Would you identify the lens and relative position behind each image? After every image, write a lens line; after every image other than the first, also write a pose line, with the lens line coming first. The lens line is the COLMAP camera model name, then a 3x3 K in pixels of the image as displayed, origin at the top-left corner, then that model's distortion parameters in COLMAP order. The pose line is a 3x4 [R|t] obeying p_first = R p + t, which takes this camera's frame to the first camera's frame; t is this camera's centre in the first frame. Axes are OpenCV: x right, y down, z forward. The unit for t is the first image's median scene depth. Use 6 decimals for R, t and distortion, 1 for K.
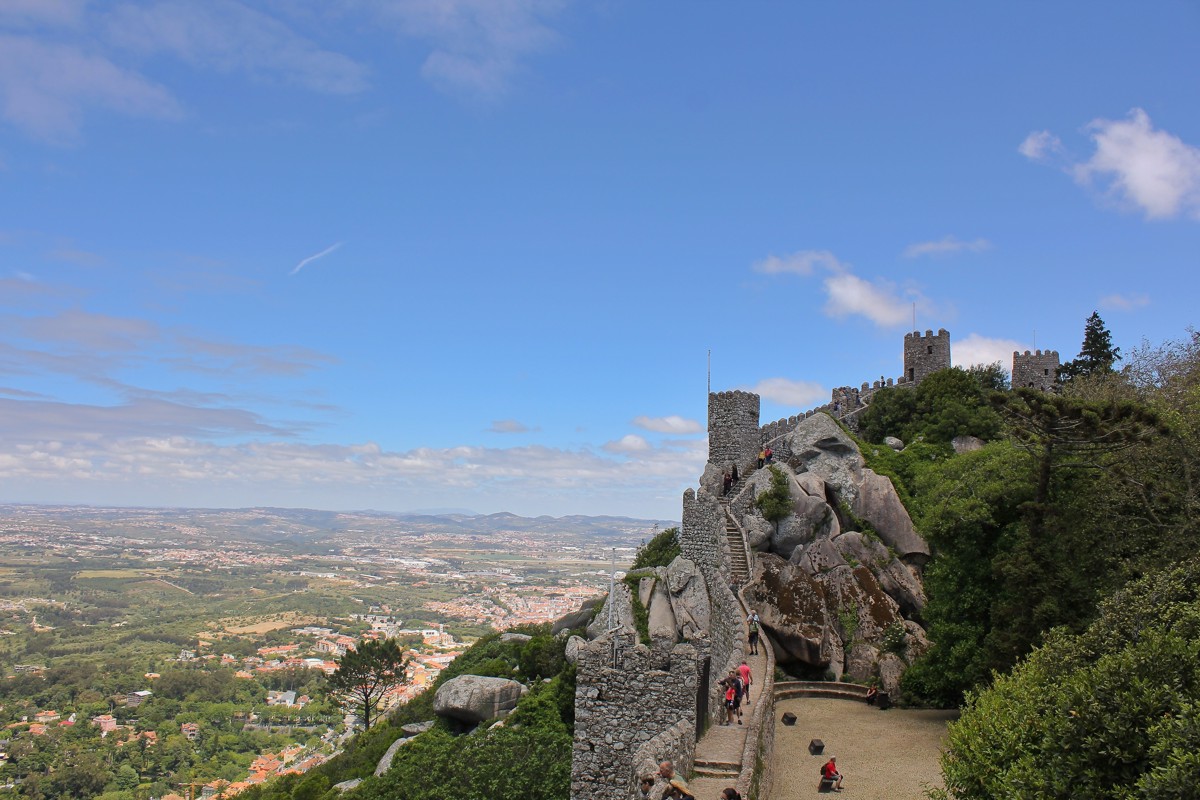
lens RADIAL K [[1012.6, 0, 600.0], [0, 1012.6, 400.0], [0, 0, 1]] dist [-0.164860, 0.157672]
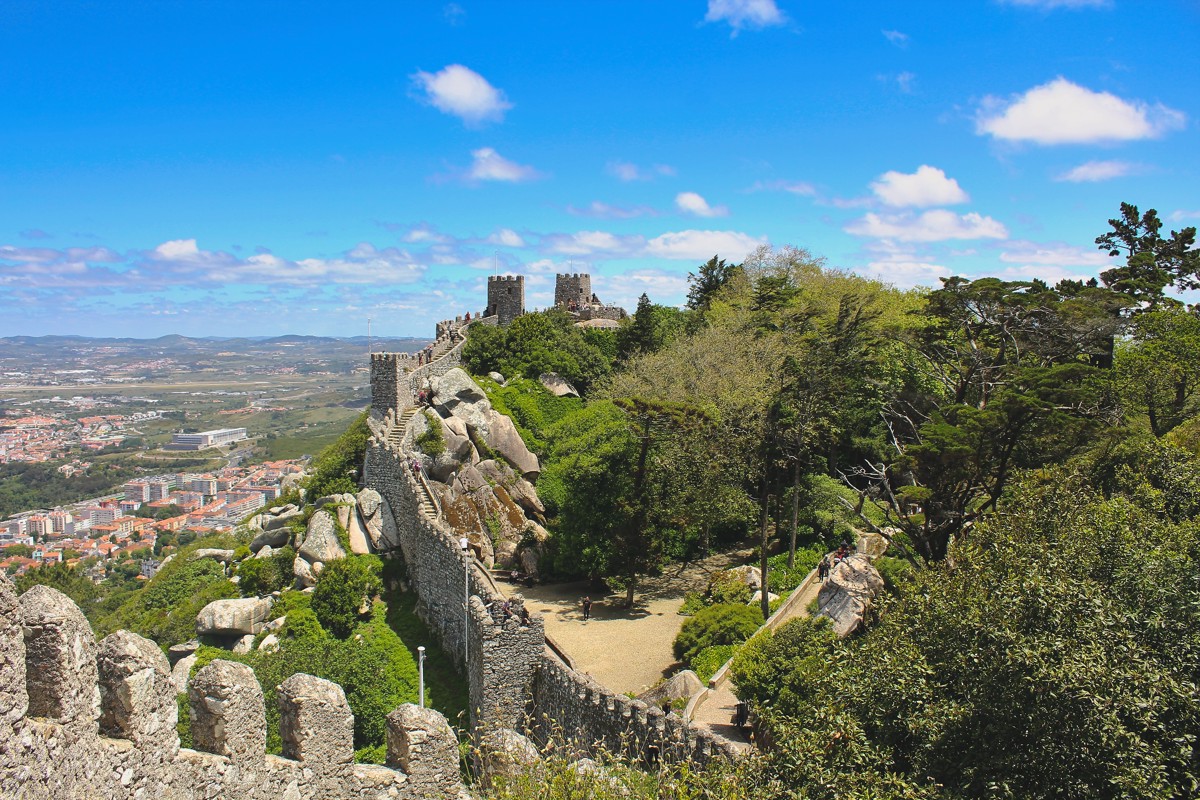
lens RADIAL K [[1012.6, 0, 600.0], [0, 1012.6, 400.0], [0, 0, 1]] dist [-0.164860, 0.157672]
pose [[0.869292, -0.065165, 0.489984, -0.296482], [-0.028083, 0.983160, 0.180577, -0.208270], [-0.493500, -0.170734, 0.852823, -0.264069]]
